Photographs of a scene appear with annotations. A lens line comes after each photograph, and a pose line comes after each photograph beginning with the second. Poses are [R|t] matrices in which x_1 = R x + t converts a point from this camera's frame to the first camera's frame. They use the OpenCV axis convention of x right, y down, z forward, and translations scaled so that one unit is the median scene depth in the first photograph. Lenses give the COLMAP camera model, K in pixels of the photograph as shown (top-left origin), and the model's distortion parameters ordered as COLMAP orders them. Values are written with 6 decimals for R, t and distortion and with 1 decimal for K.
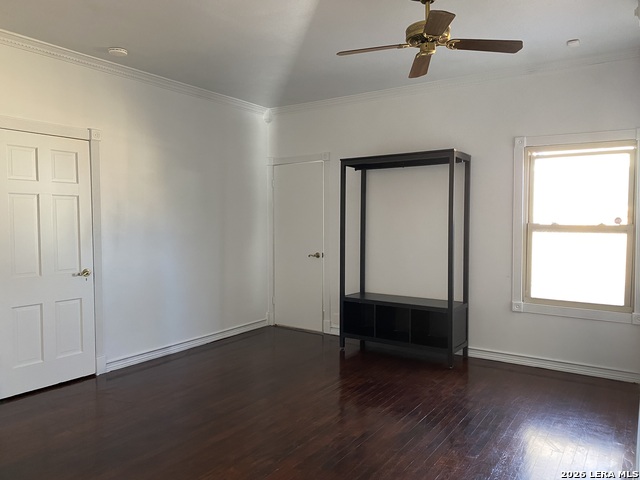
lens RADIAL K [[482.5, 0, 320.0], [0, 482.5, 240.0], [0, 0, 1]] dist [0.002173, 0.000577]
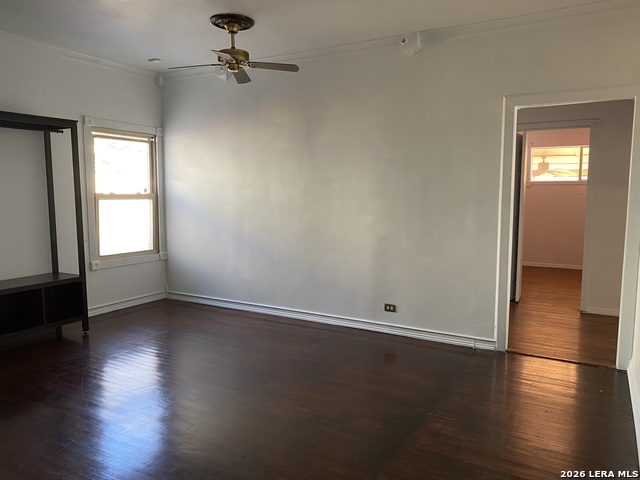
lens RADIAL K [[482.4, 0, 320.0], [0, 482.4, 240.0], [0, 0, 1]] dist [0.002013, 0.001058]
pose [[-0.075942, -0.104069, 0.991666, -0.790453], [0.044208, 0.993209, 0.107617, -0.024221], [-0.996132, 0.052012, -0.070826, 0.563409]]
